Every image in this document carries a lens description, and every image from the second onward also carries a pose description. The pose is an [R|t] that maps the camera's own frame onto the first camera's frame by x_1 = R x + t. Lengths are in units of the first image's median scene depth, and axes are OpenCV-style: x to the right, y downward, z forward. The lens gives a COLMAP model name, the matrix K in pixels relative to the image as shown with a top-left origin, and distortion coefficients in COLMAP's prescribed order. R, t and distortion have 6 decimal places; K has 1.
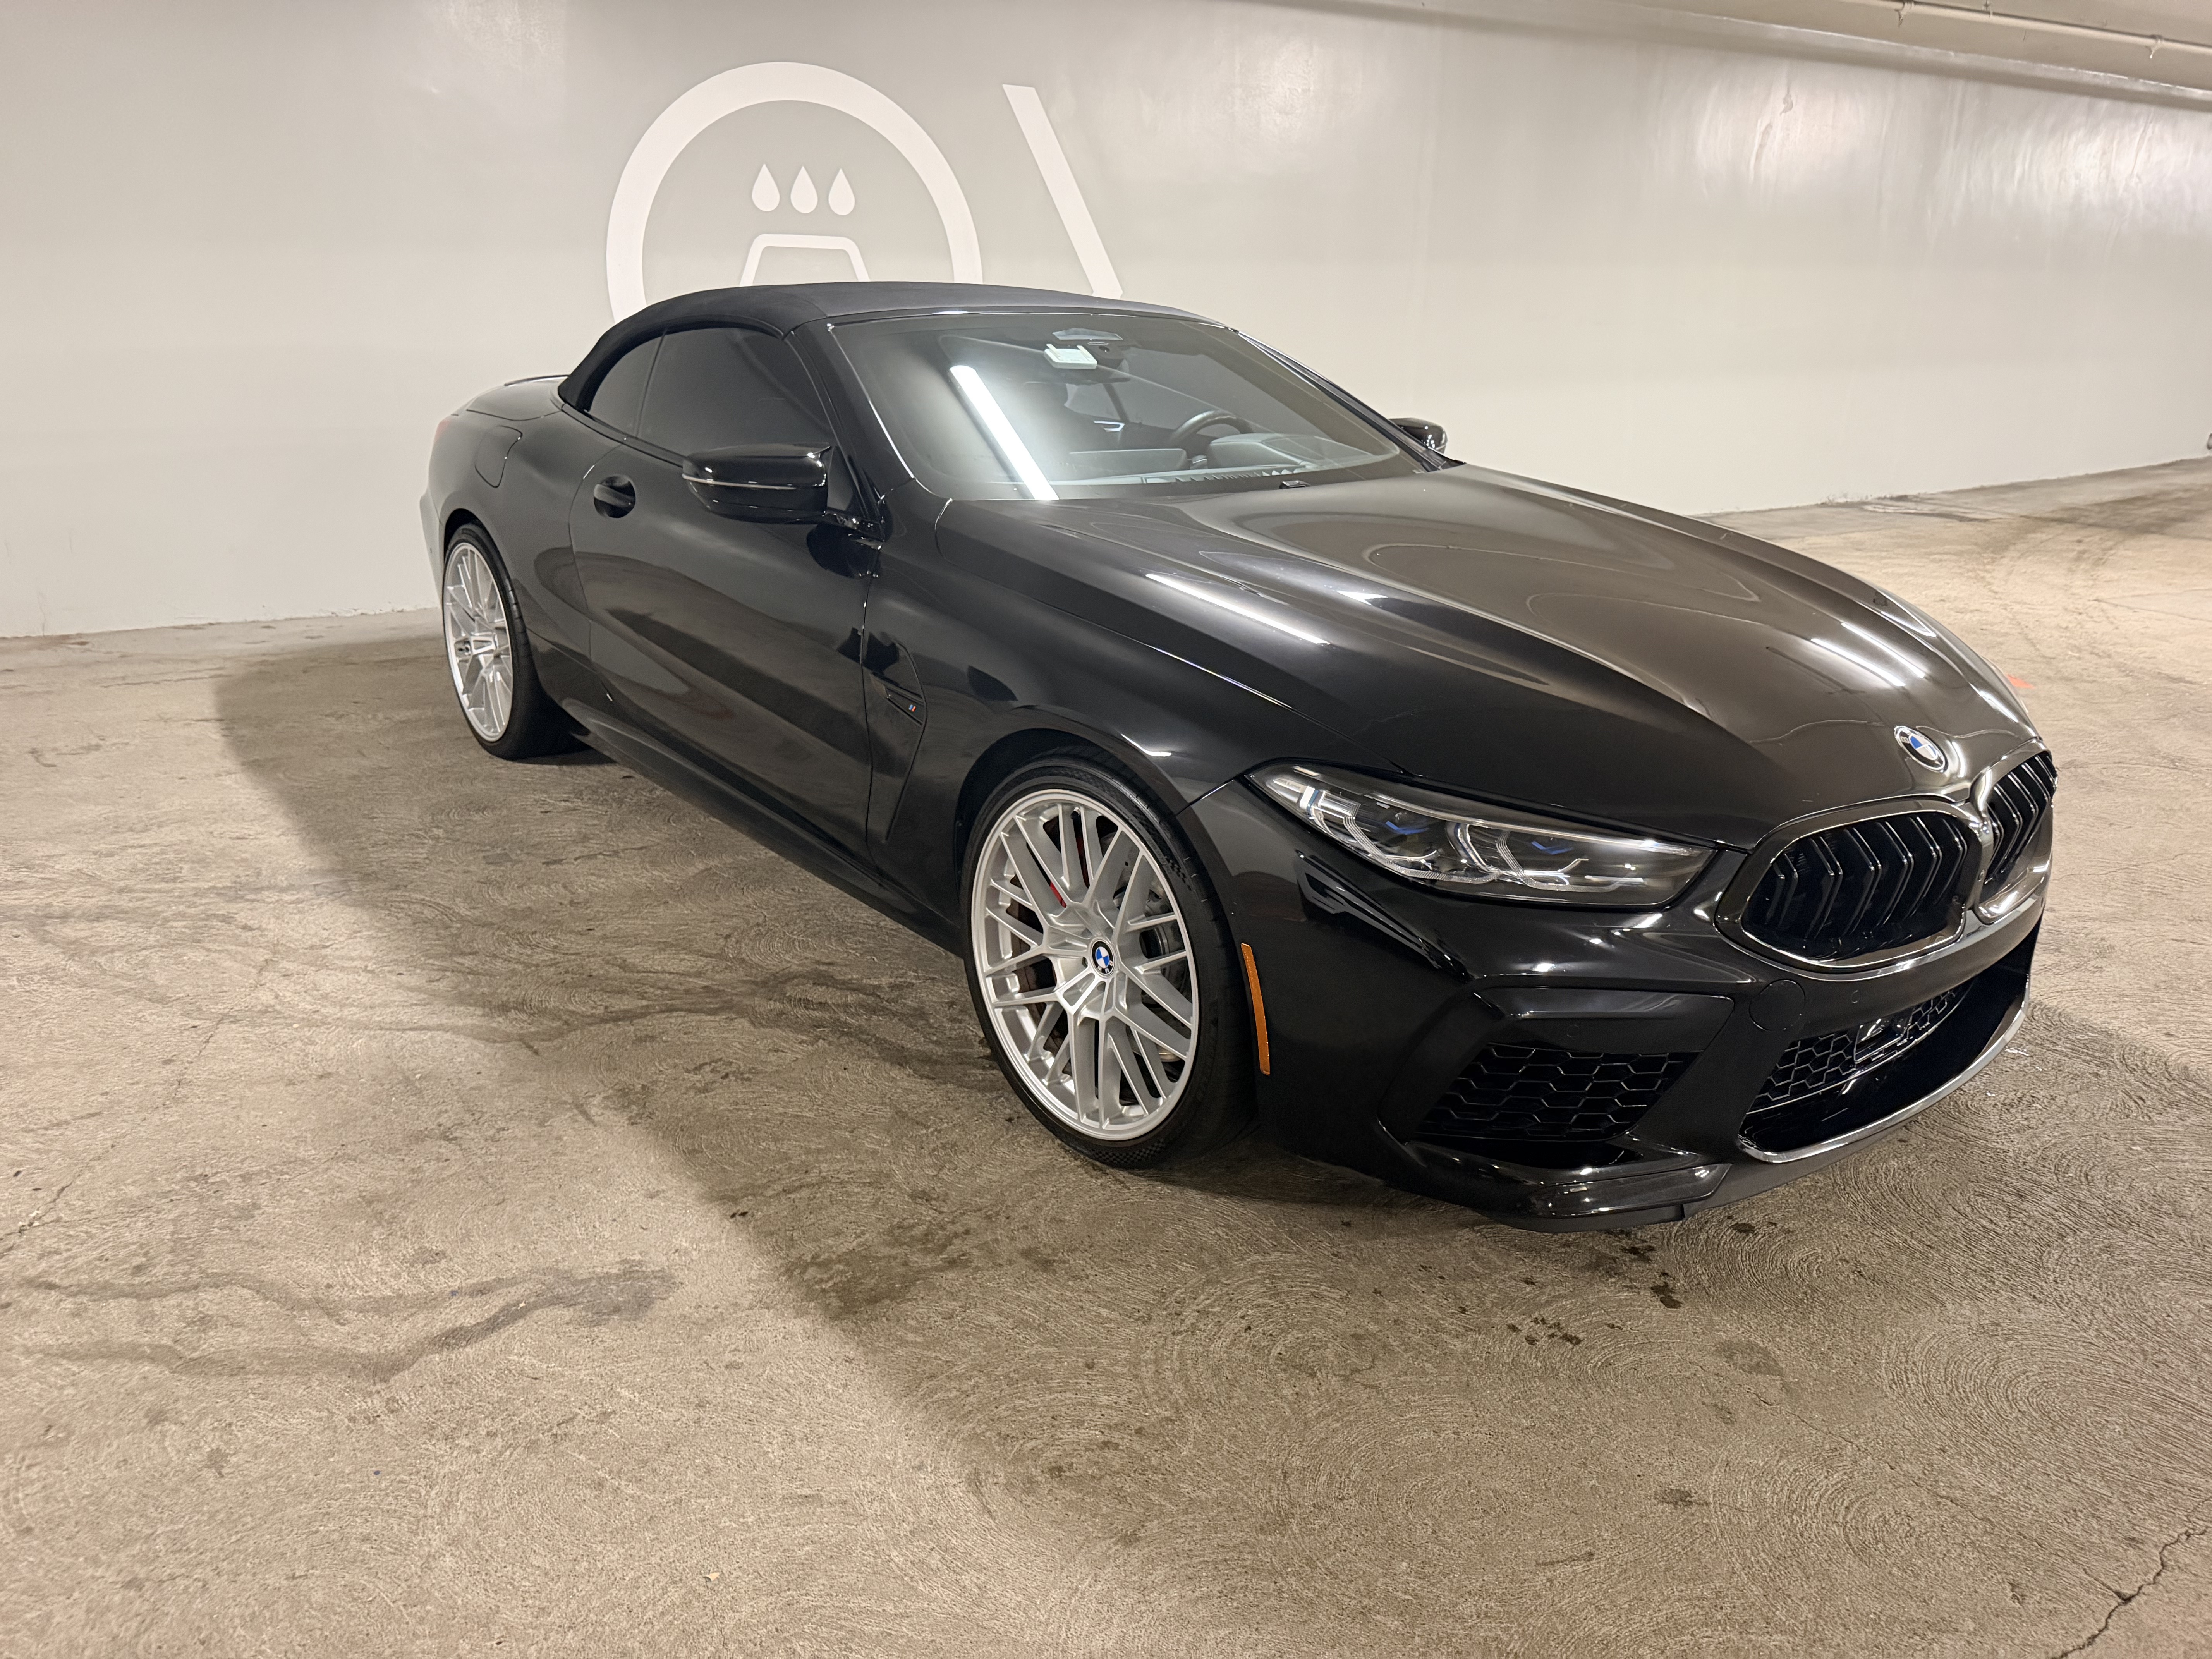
lens RADIAL K [[1550.1, 0, 1105.1], [0, 1550.1, 827.9], [0, 0, 1]] dist [0.013641, -0.022306]
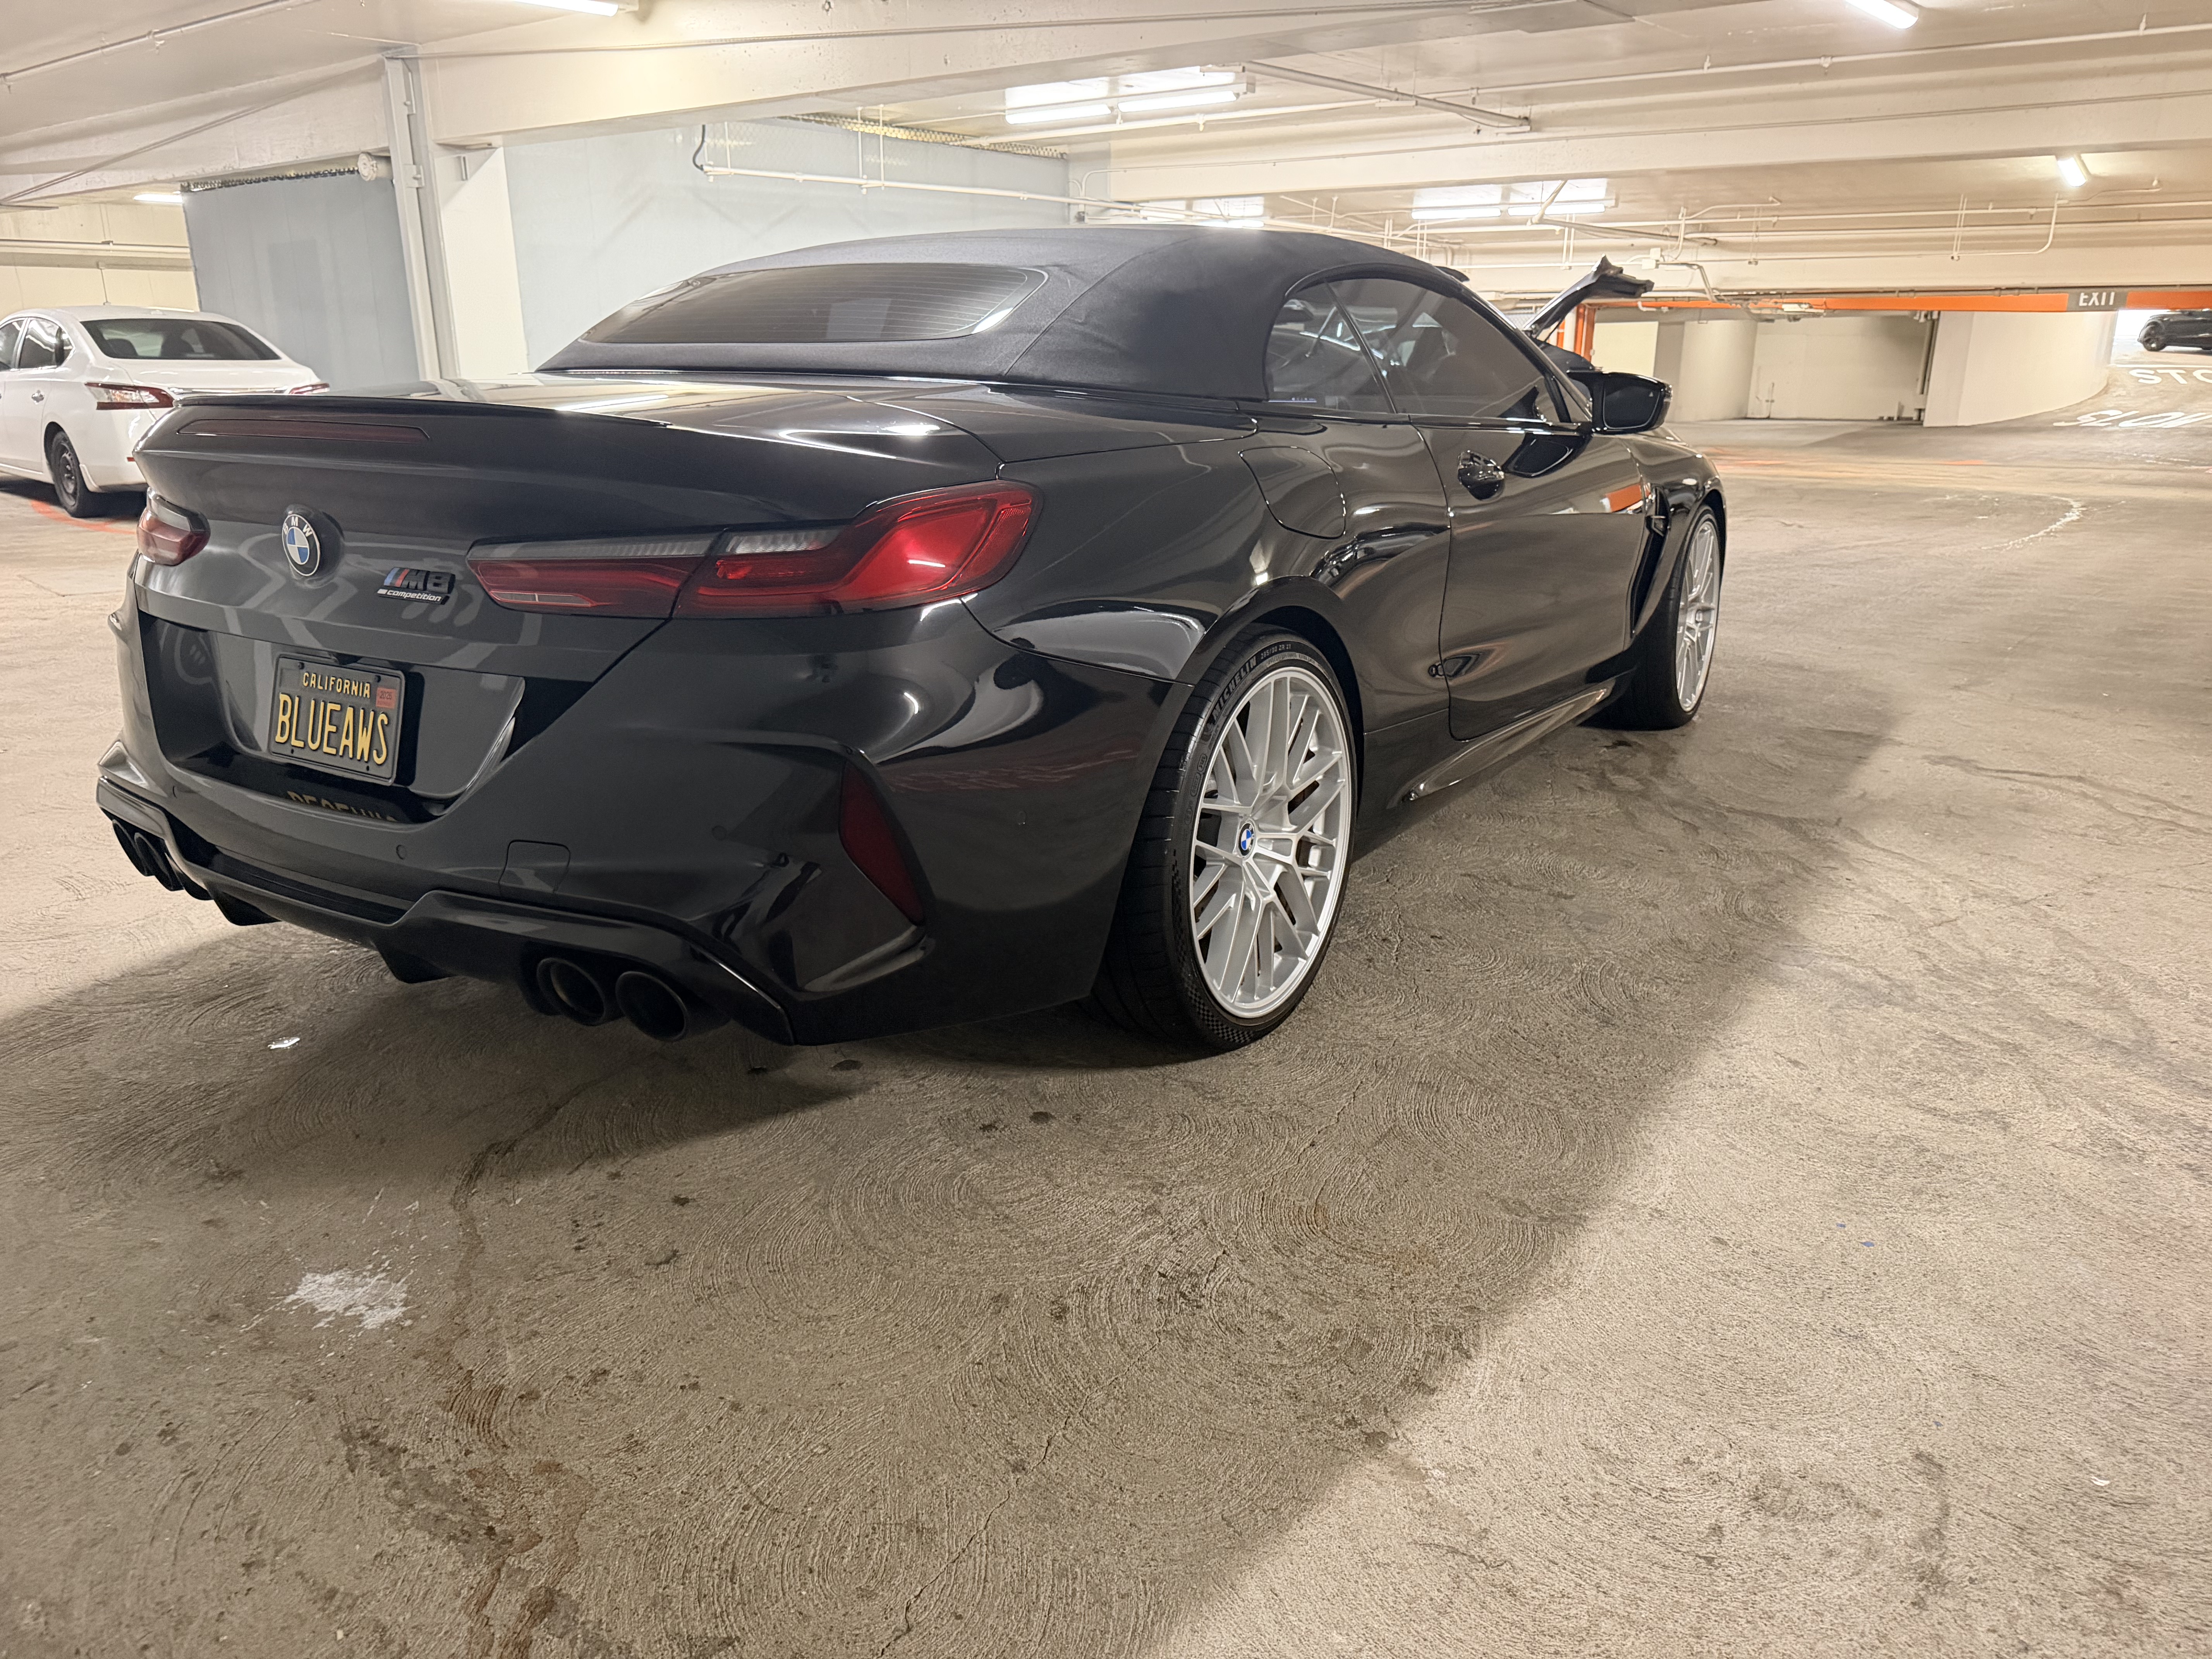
lens RADIAL K [[1550.1, 0, 1105.1], [0, 1550.1, 827.9], [0, 0, 1]] dist [0.013641, -0.022306]
pose [[-0.306038, -0.294431, 0.905346, -1.807250], [0.303862, 0.871024, 0.385985, -0.727369], [-0.902224, 0.393226, -0.177100, 2.357735]]
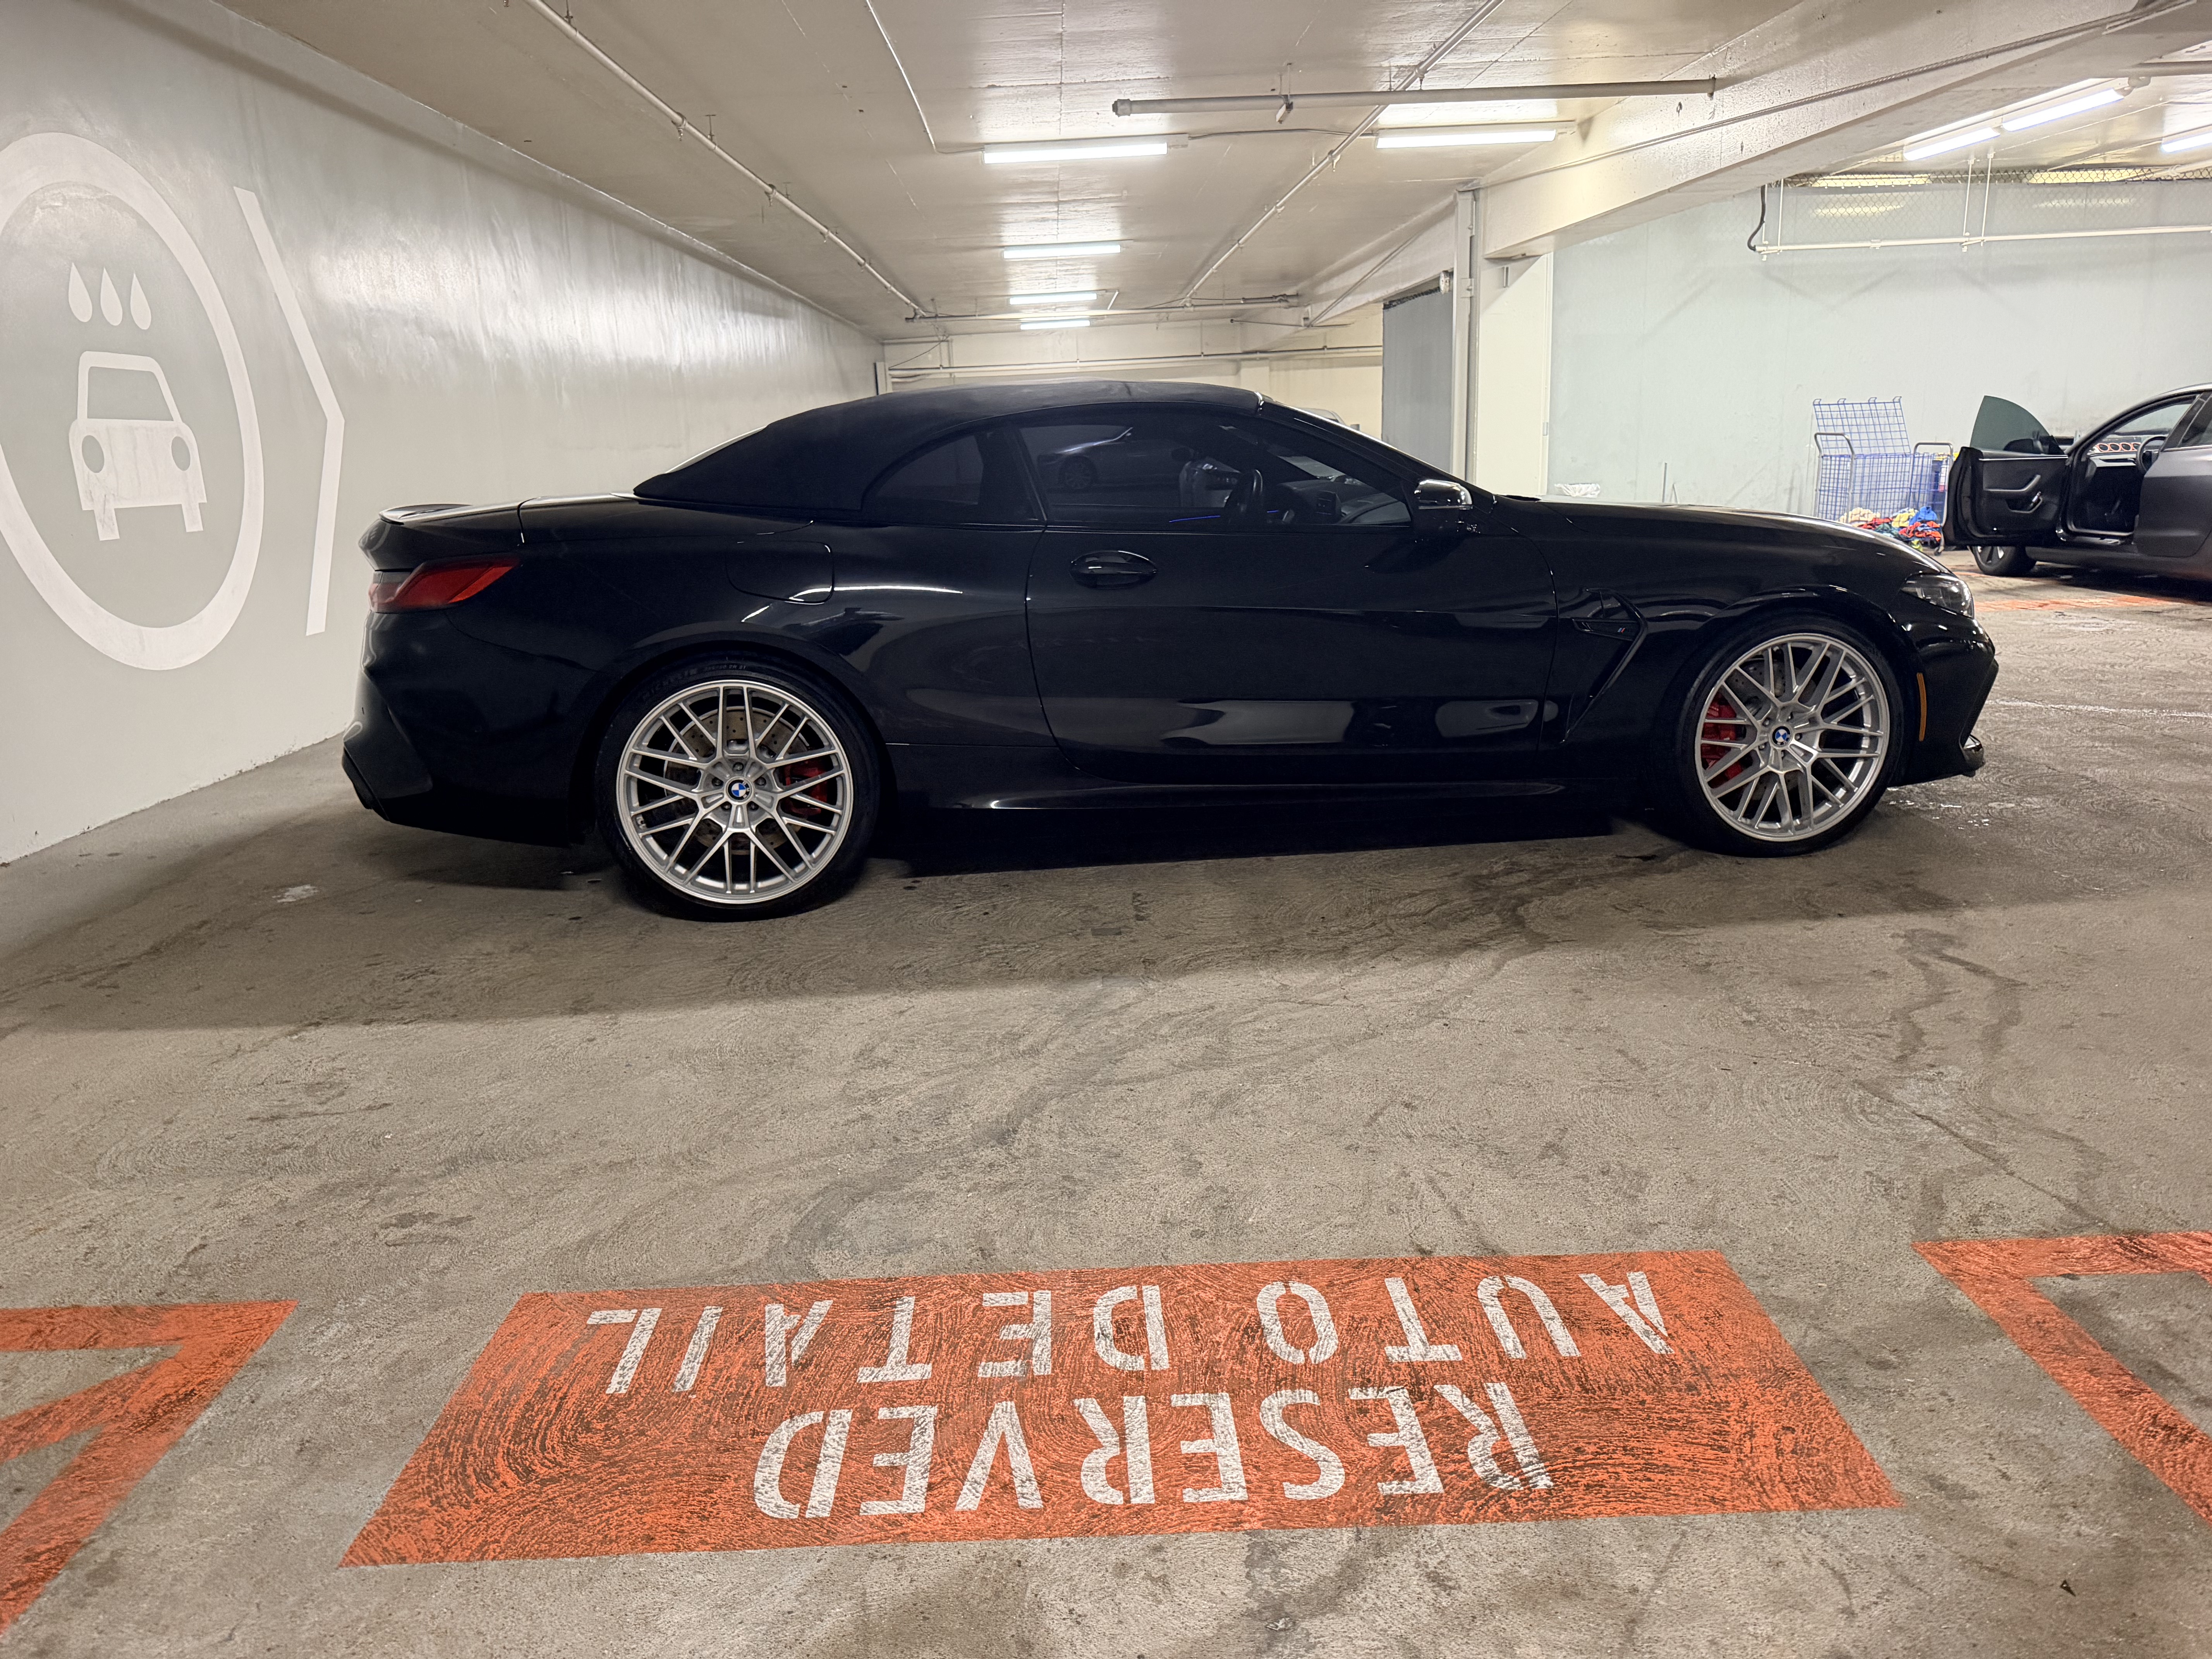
lens RADIAL K [[1550.1, 0, 1105.1], [0, 1550.1, 827.9], [0, 0, 1]] dist [0.013641, -0.022306]
pose [[0.510203, -0.239723, 0.825970, -2.068181], [0.314443, 0.945875, 0.080291, -0.215995], [-0.800512, 0.218756, 0.557967, 0.749348]]
